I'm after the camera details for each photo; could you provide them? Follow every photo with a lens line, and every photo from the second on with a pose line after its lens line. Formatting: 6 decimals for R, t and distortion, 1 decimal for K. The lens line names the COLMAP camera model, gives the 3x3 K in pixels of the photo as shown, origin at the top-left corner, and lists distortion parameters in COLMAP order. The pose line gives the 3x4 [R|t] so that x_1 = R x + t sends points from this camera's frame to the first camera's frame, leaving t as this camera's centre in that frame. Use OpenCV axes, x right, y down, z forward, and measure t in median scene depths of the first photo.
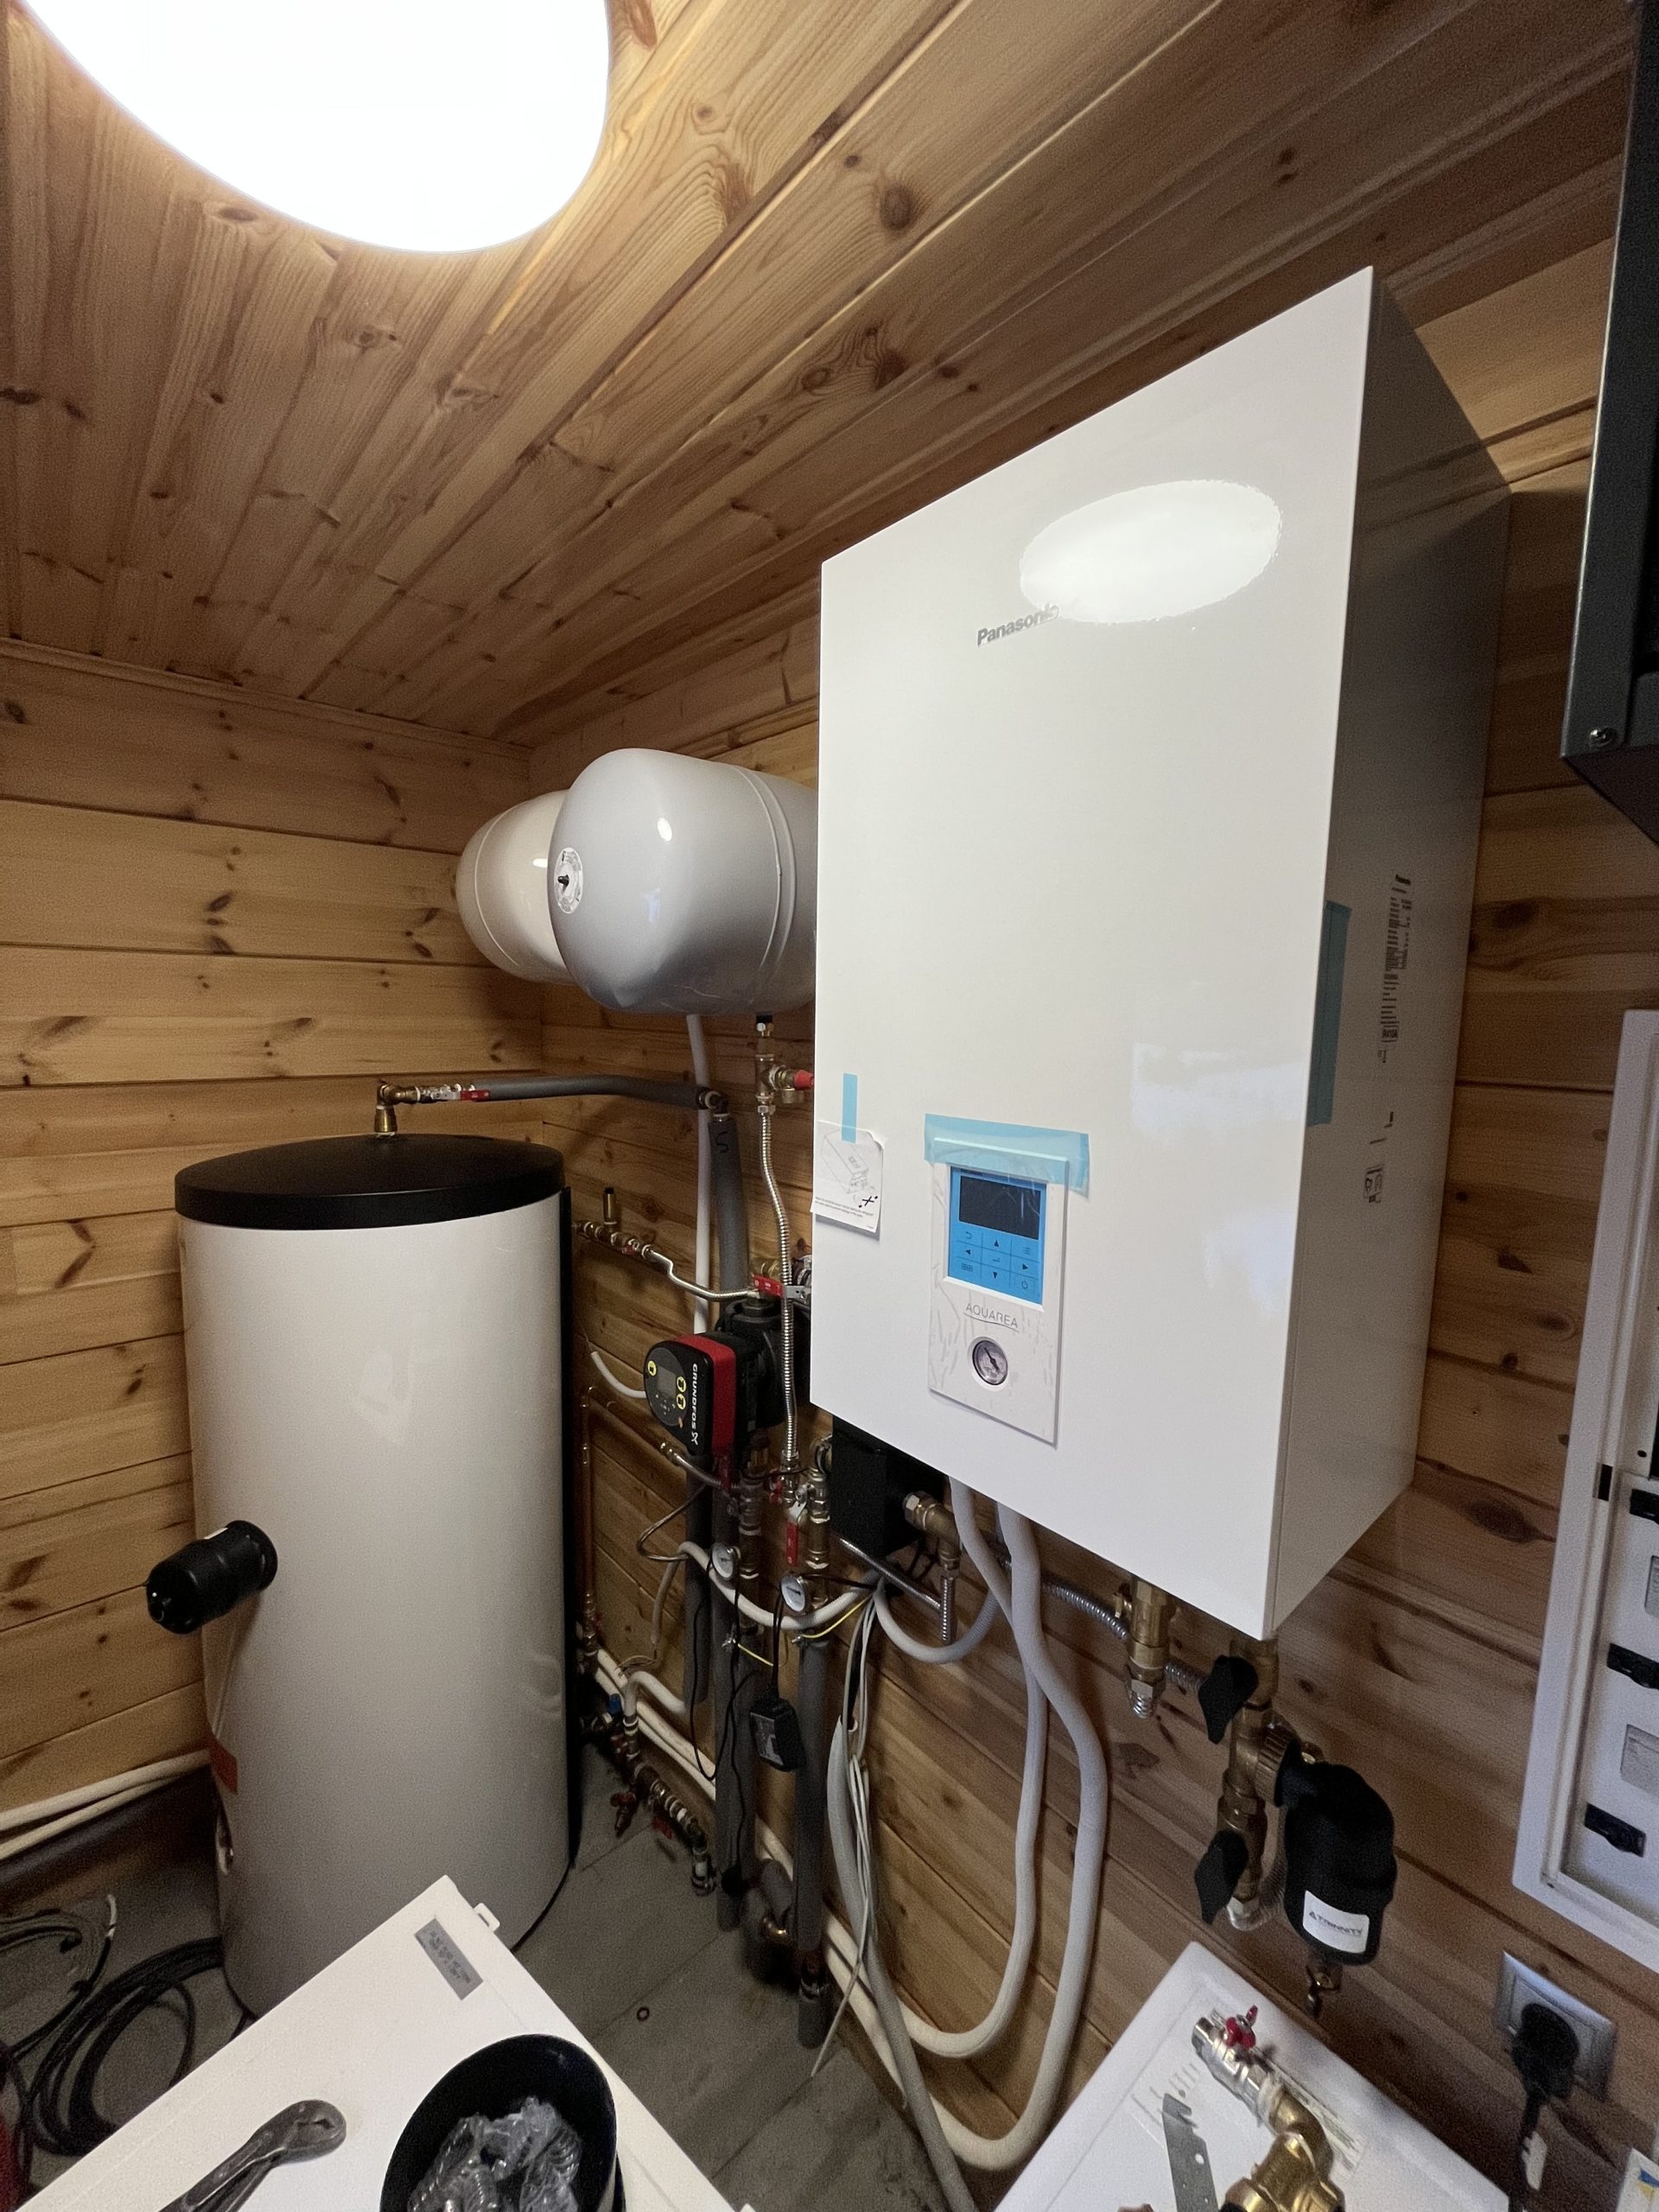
lens RADIAL K [[893.1, 0, 830.0], [0, 893.1, 1112.3], [0, 0, 1]] dist [-0.000504, -0.000323]
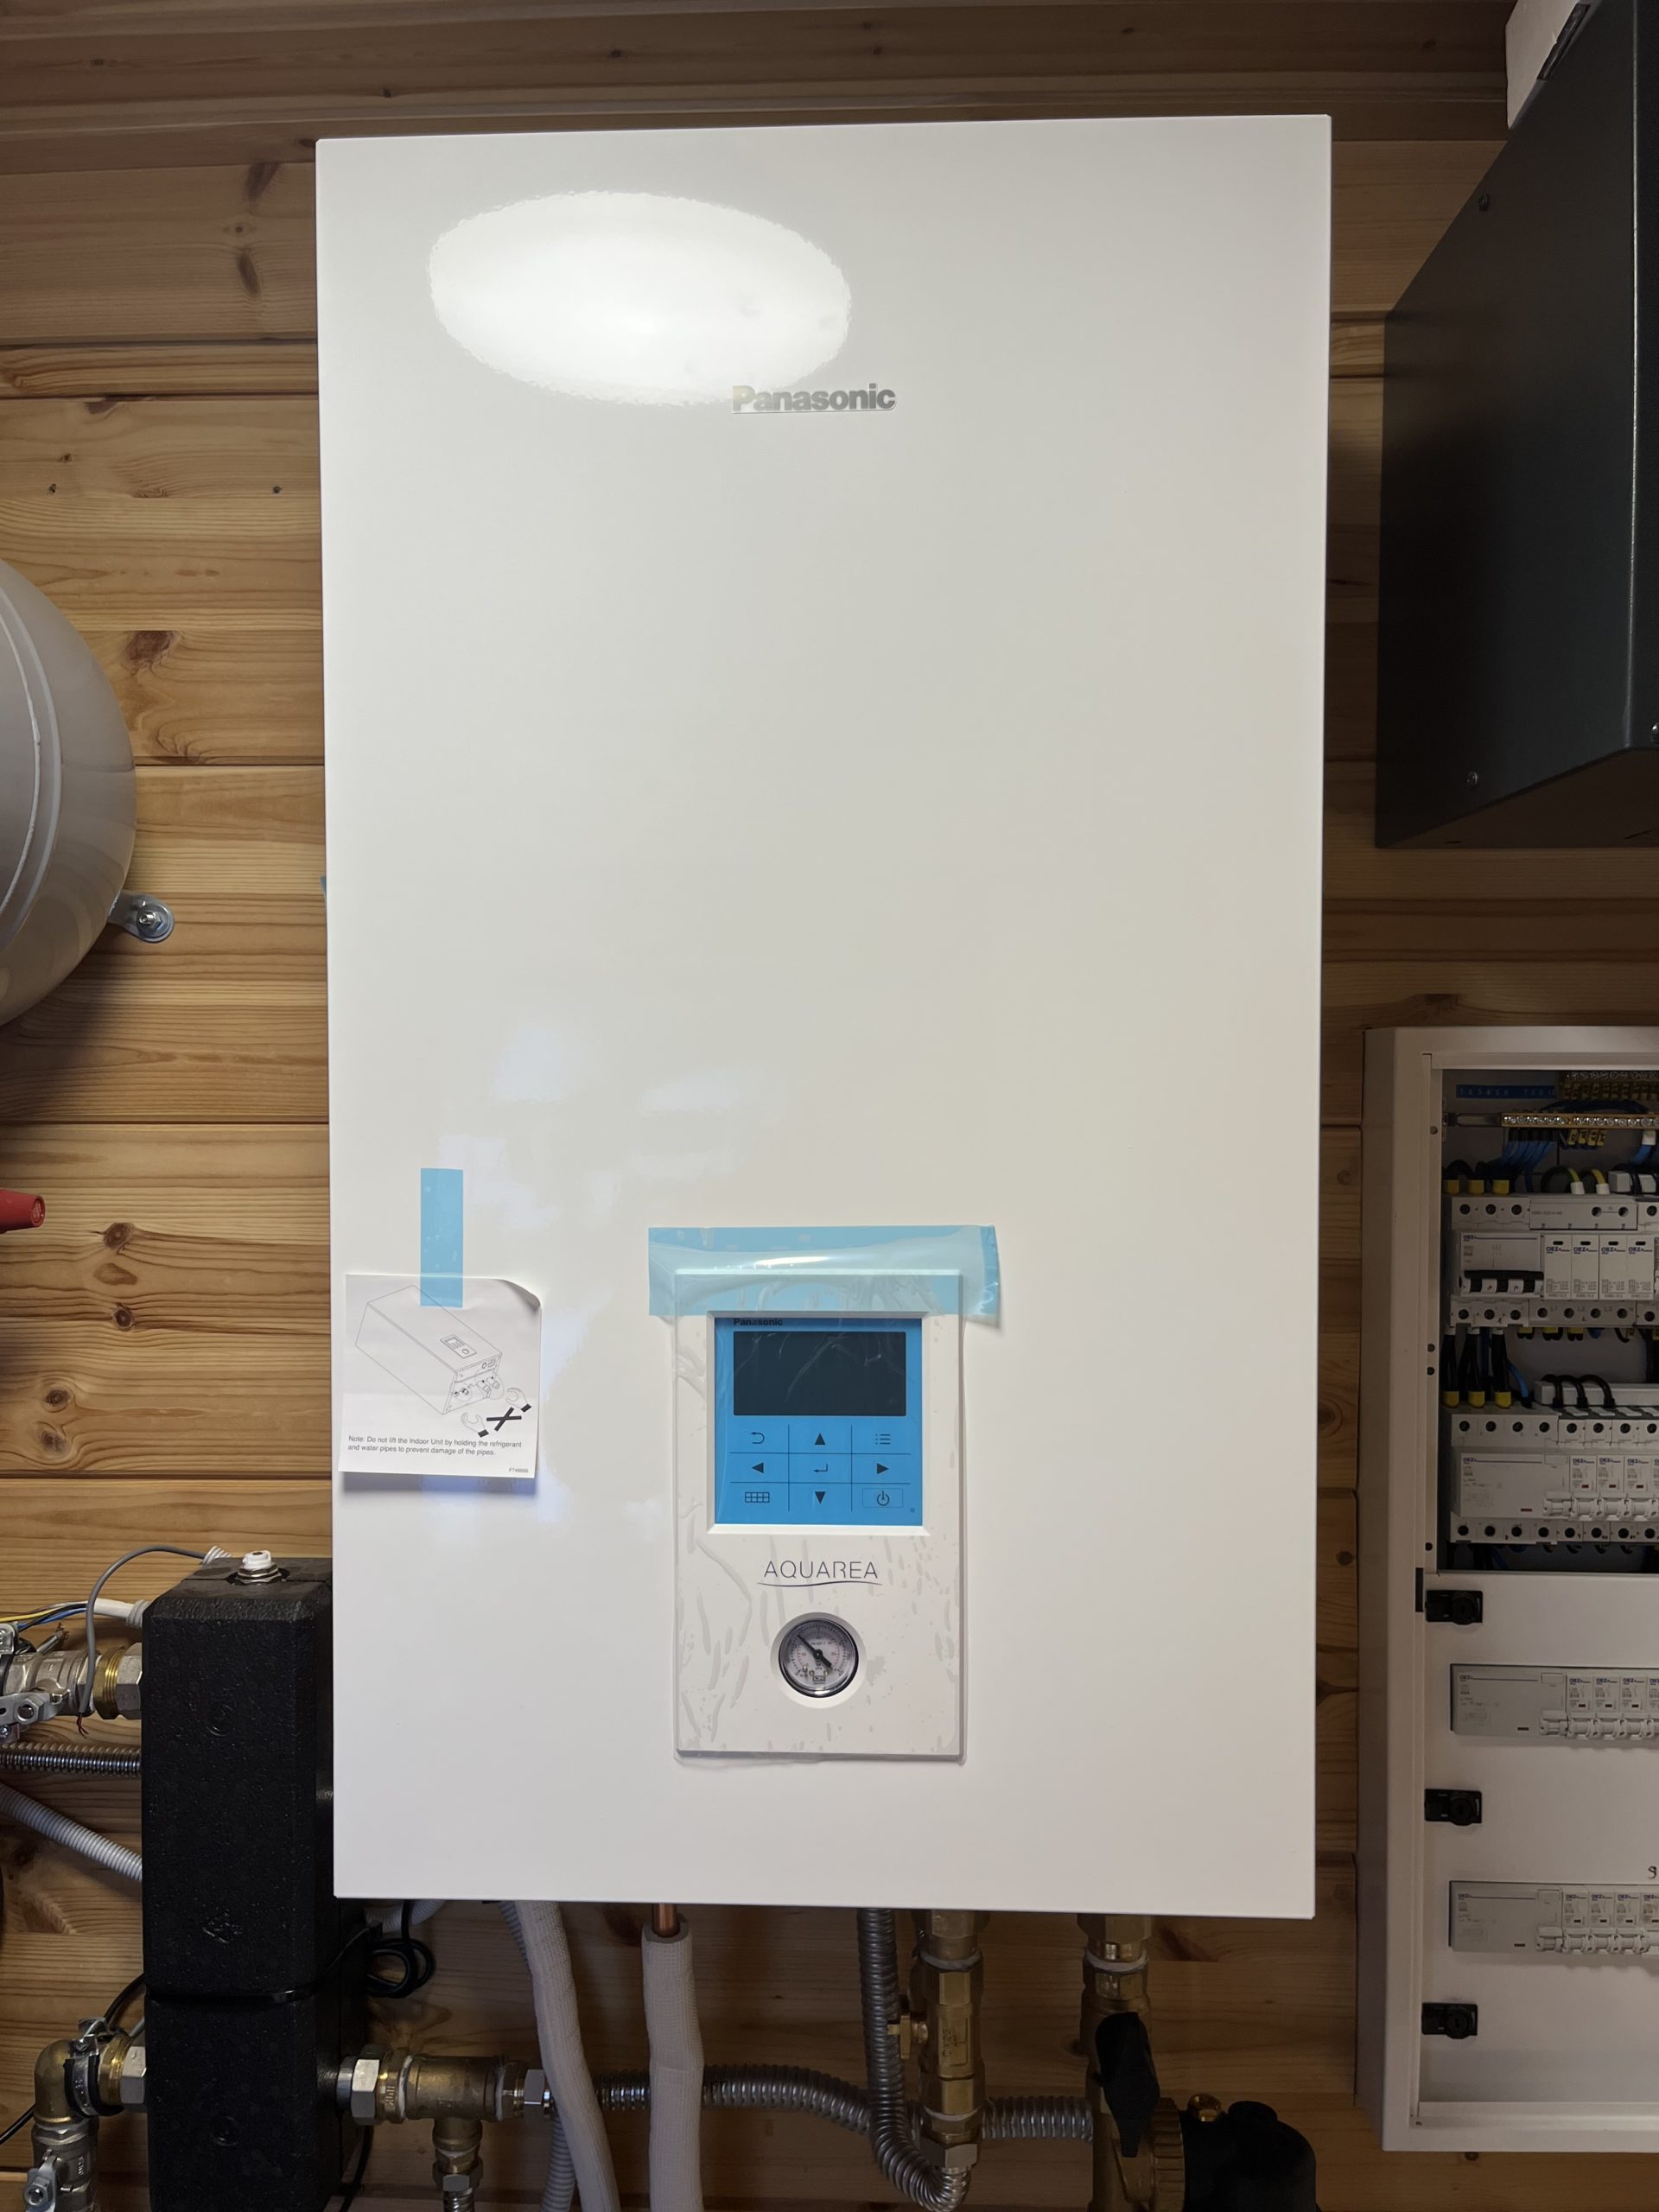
lens RADIAL K [[1683.0, 0, 829.5], [0, 1683.0, 1103.2], [0, 0, 1]] dist [0.005102, 0.000304]
pose [[0.699229, -0.035875, 0.713997, -0.562254], [0.099759, 0.993865, -0.047758, -0.014187], [-0.707903, 0.104622, 0.698518, 0.223114]]
